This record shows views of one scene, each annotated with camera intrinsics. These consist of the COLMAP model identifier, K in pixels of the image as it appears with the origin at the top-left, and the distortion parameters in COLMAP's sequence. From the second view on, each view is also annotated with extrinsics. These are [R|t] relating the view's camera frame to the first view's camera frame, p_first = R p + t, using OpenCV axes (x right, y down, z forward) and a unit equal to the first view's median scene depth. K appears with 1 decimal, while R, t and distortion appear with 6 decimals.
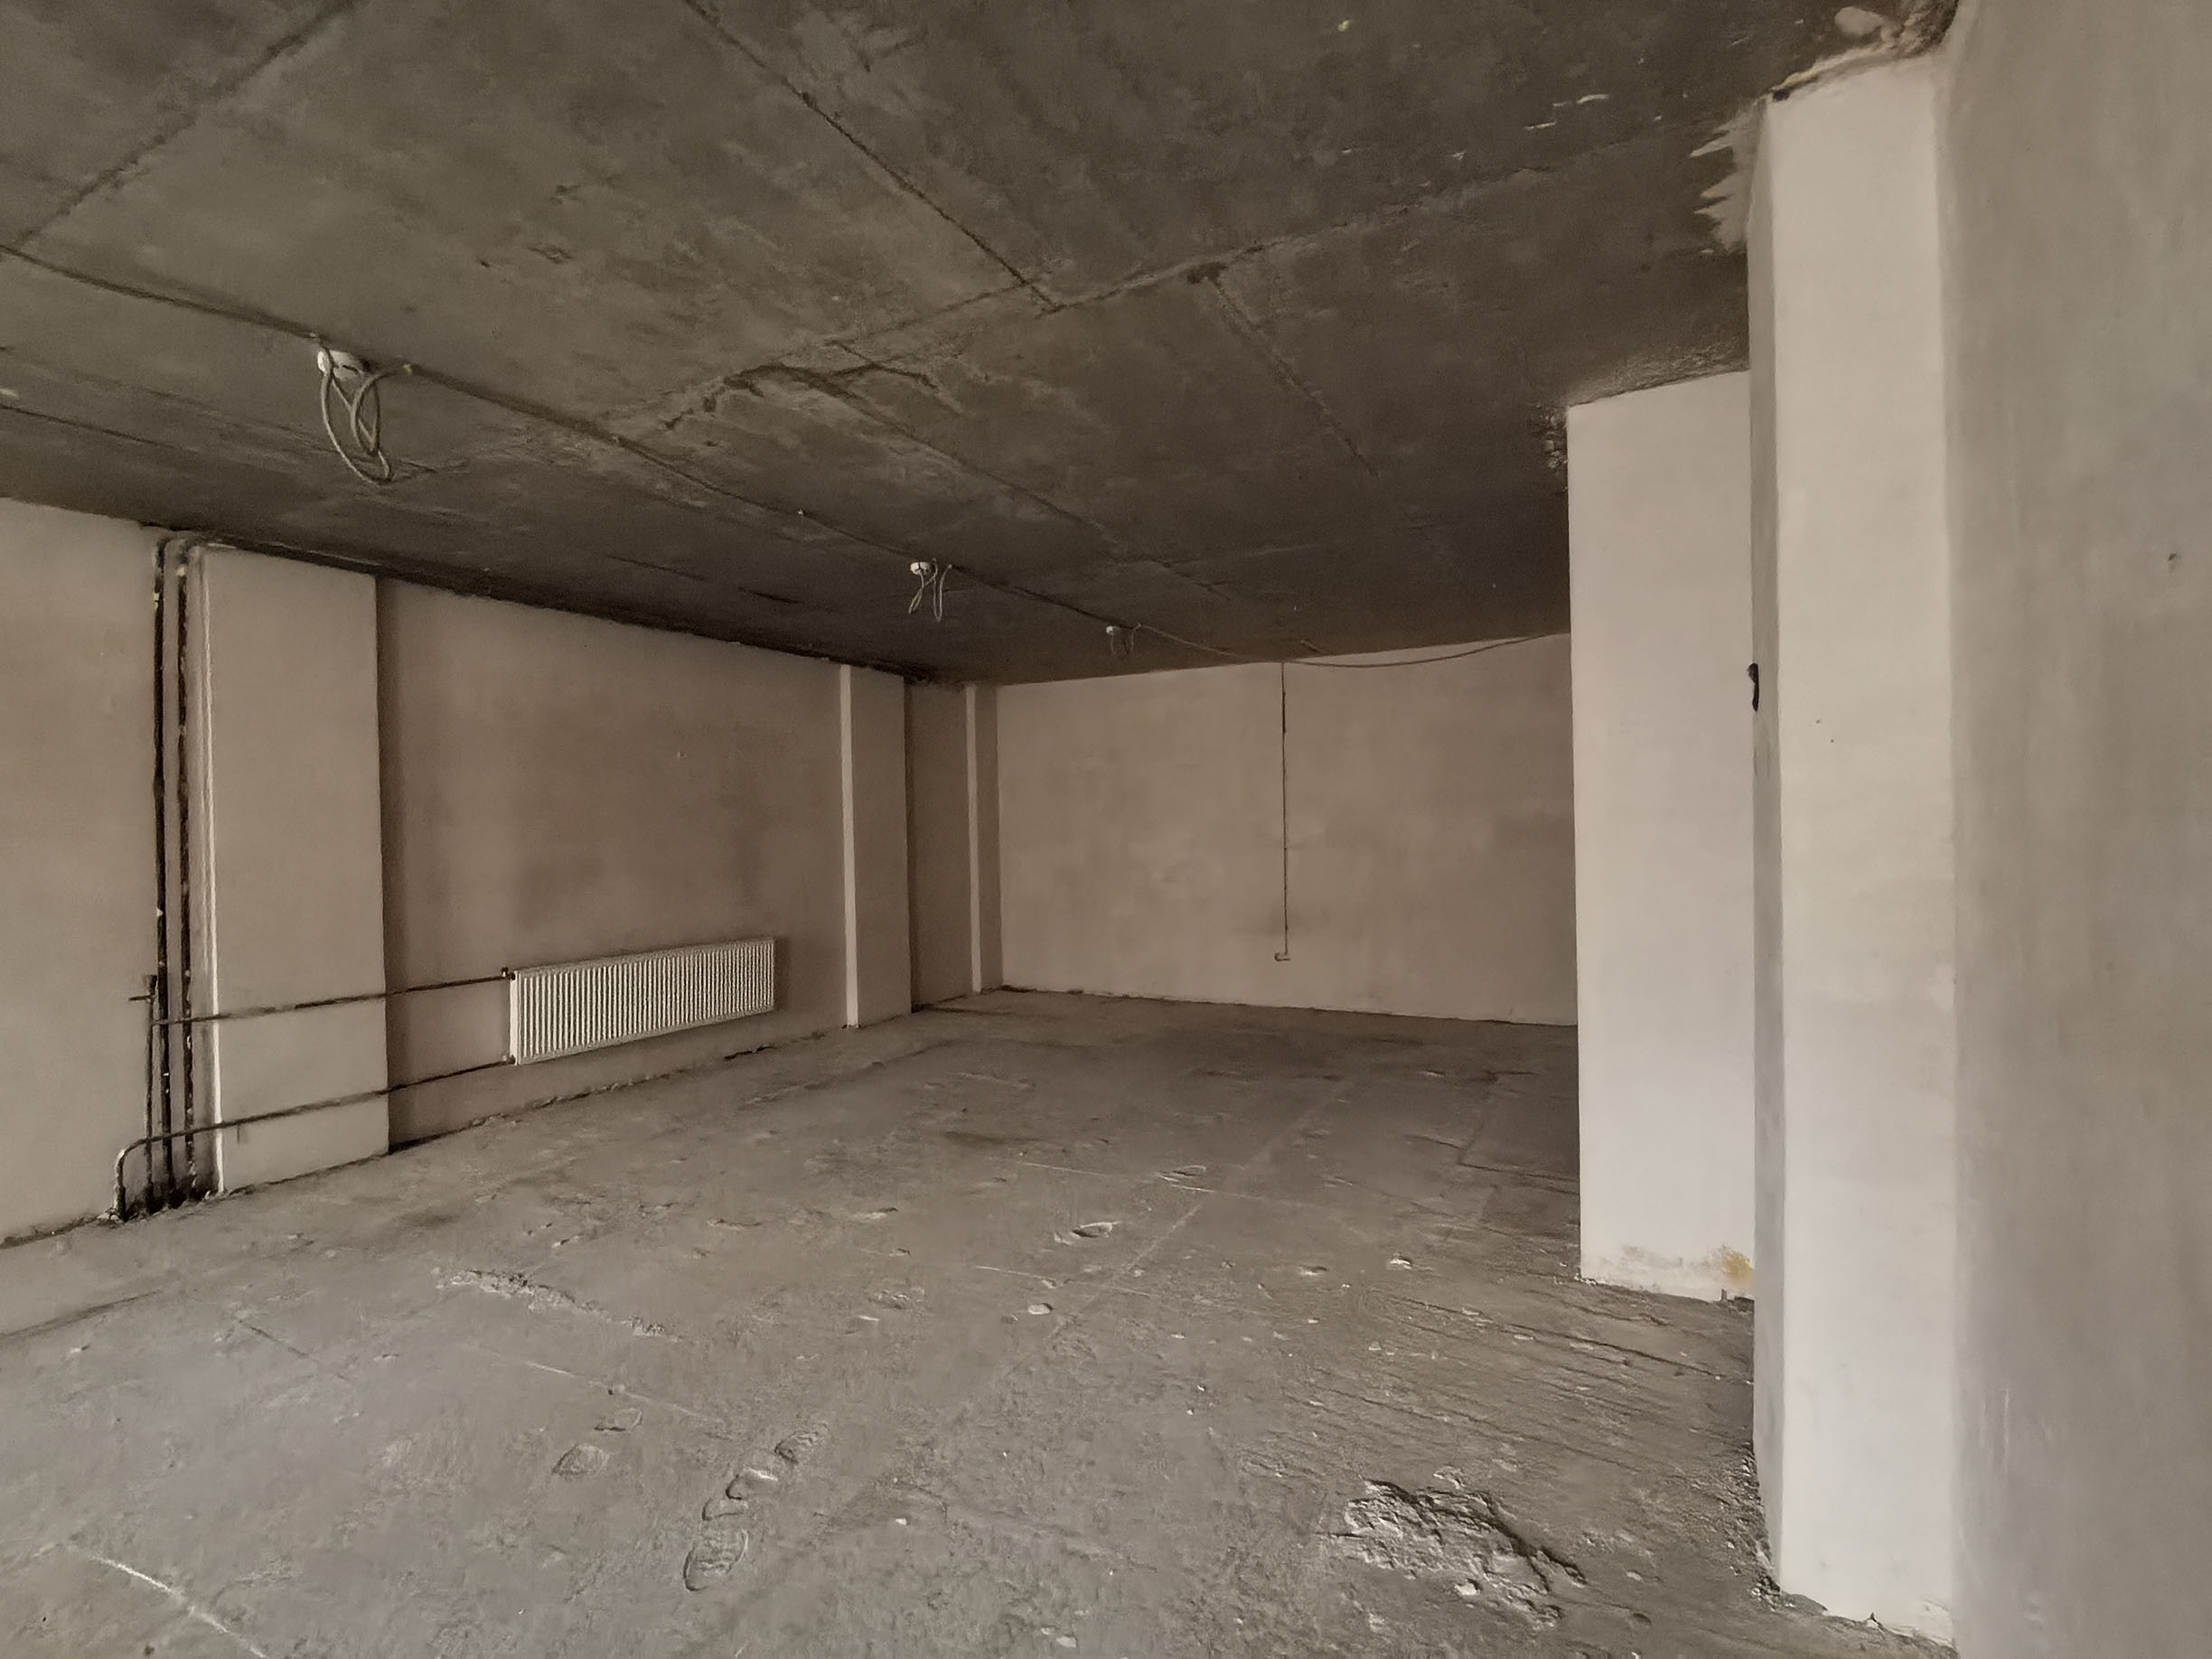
lens RADIAL K [[1025.8, 0, 1106.0], [0, 1025.8, 829.5], [0, 0, 1]] dist [-0.000134, 0.000005]
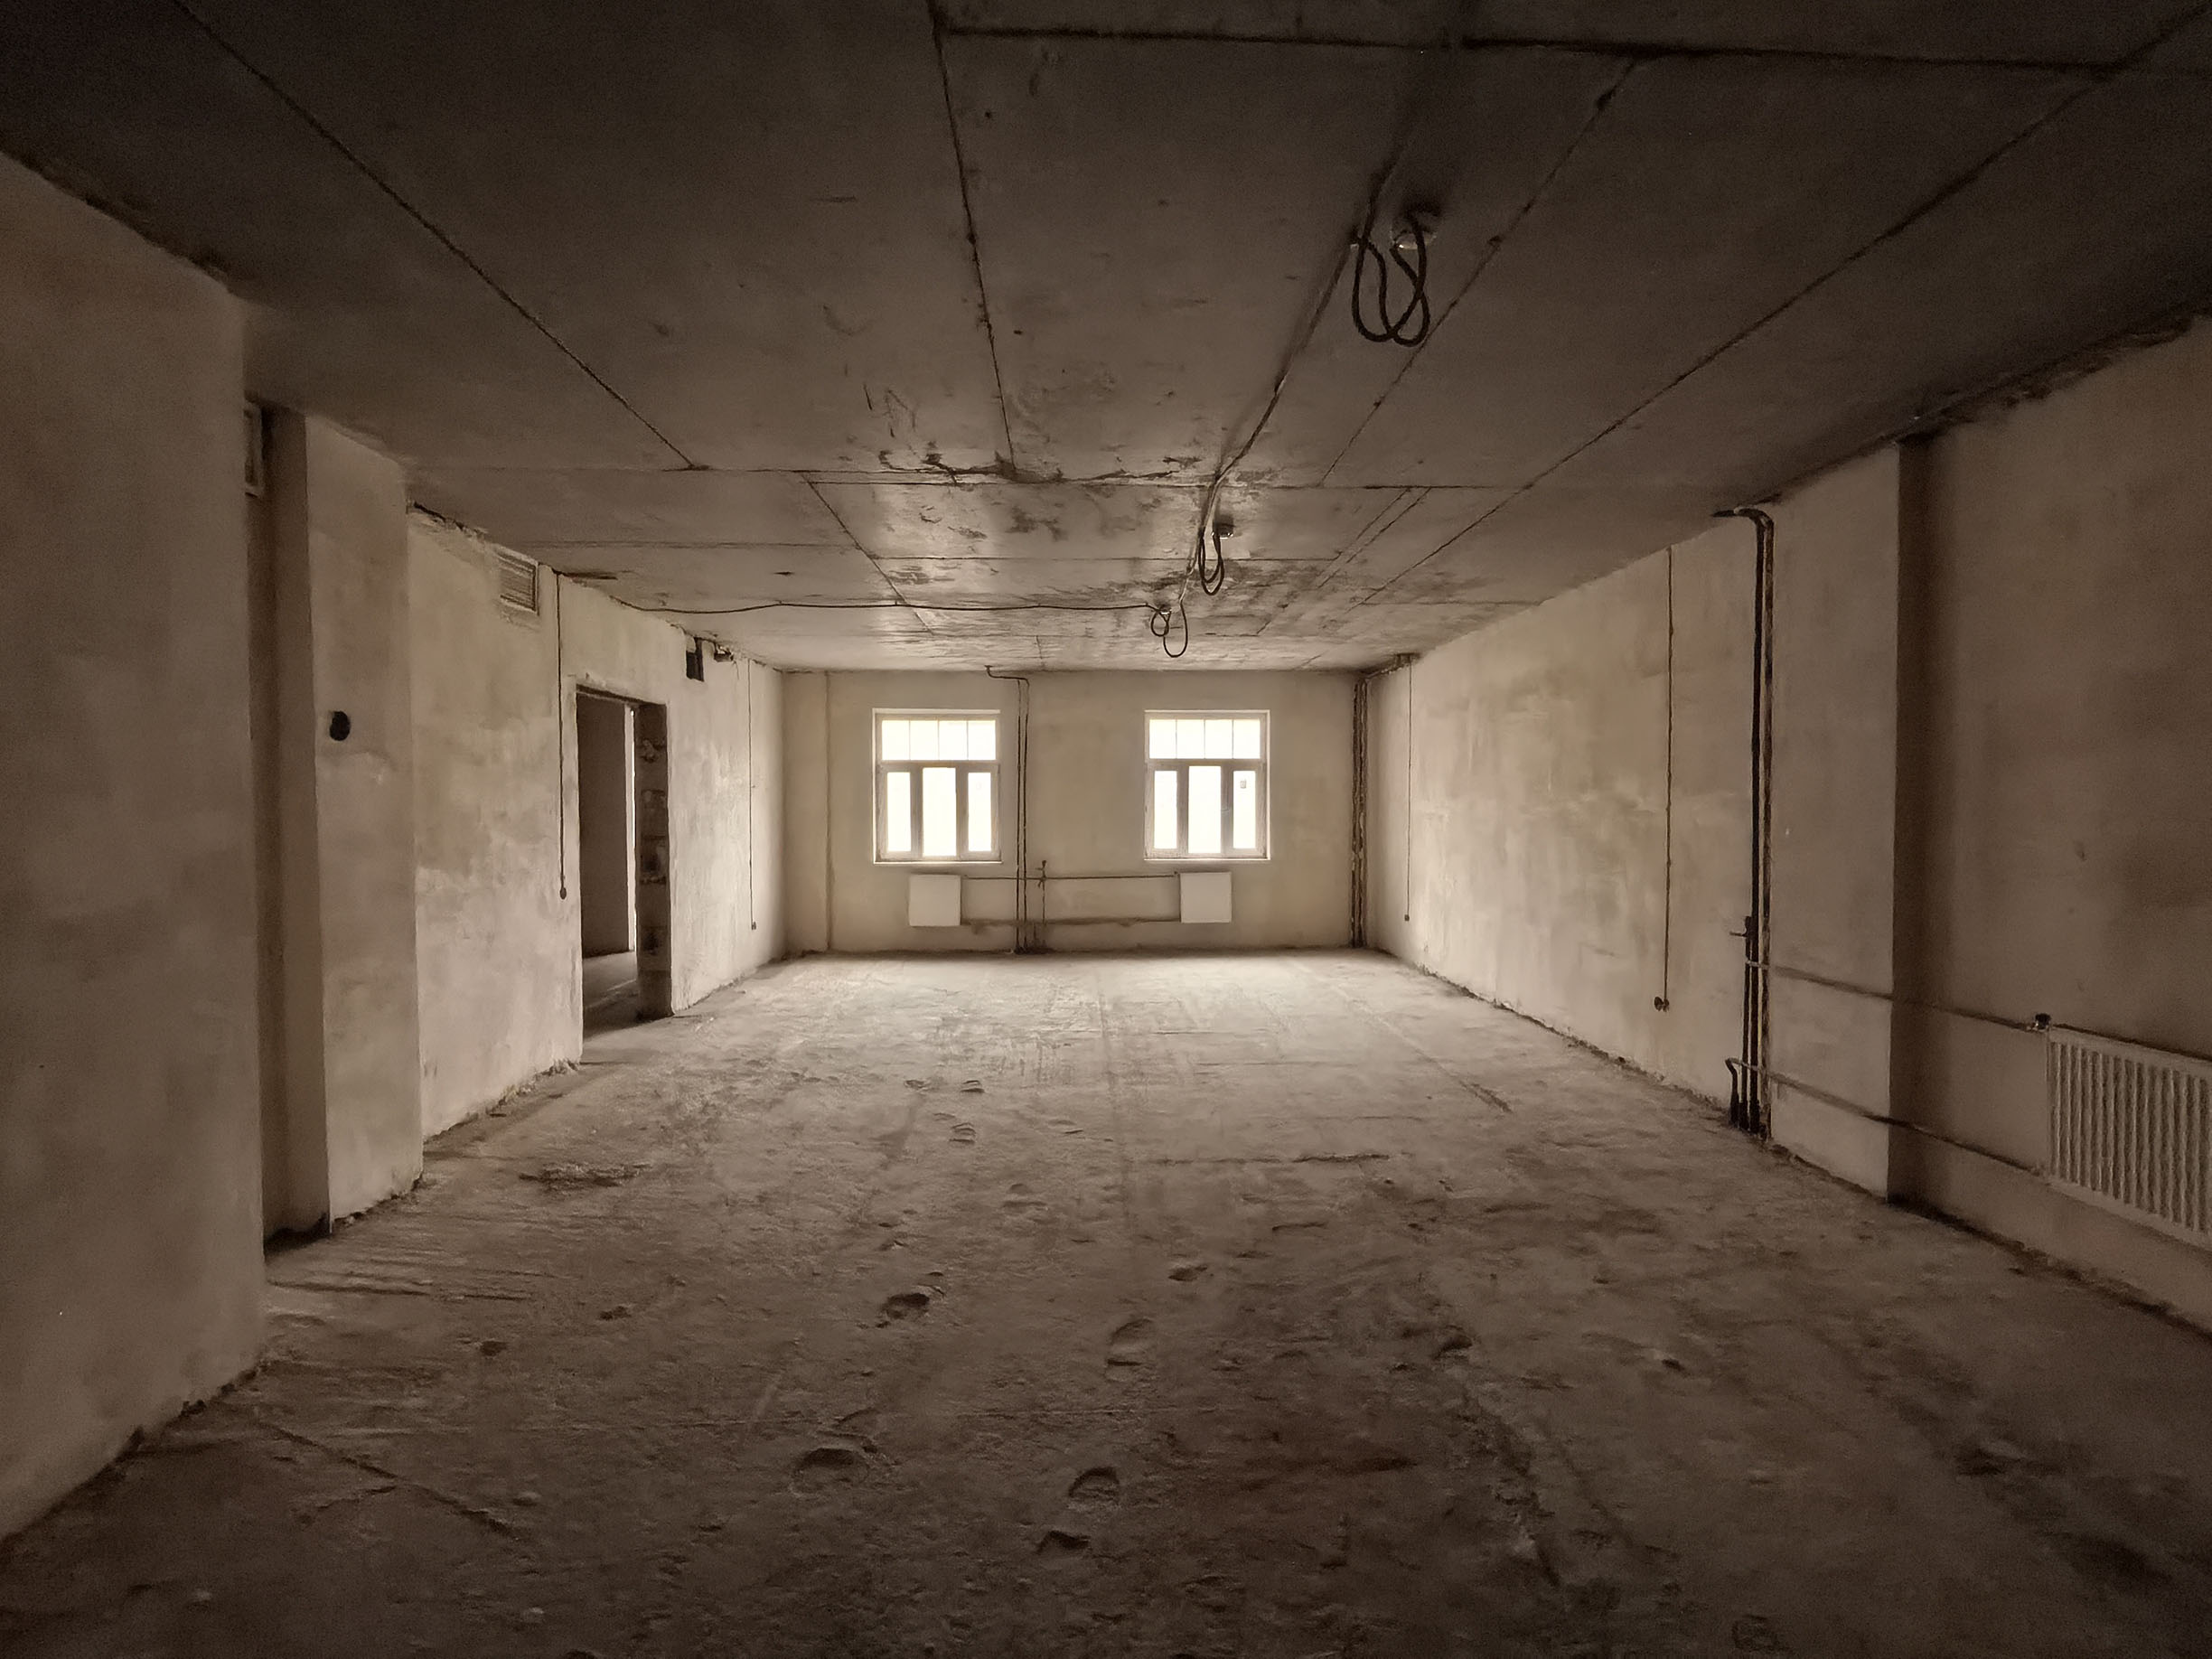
lens RADIAL K [[1025.8, 0, 1106.0], [0, 1025.8, 829.5], [0, 0, 1]] dist [-0.000134, 0.000005]
pose [[-0.870831, 0.026723, -0.490856, 0.199606], [0.018384, 0.999593, 0.021804, 0.010062], [0.491239, 0.009963, -0.870968, 1.530872]]
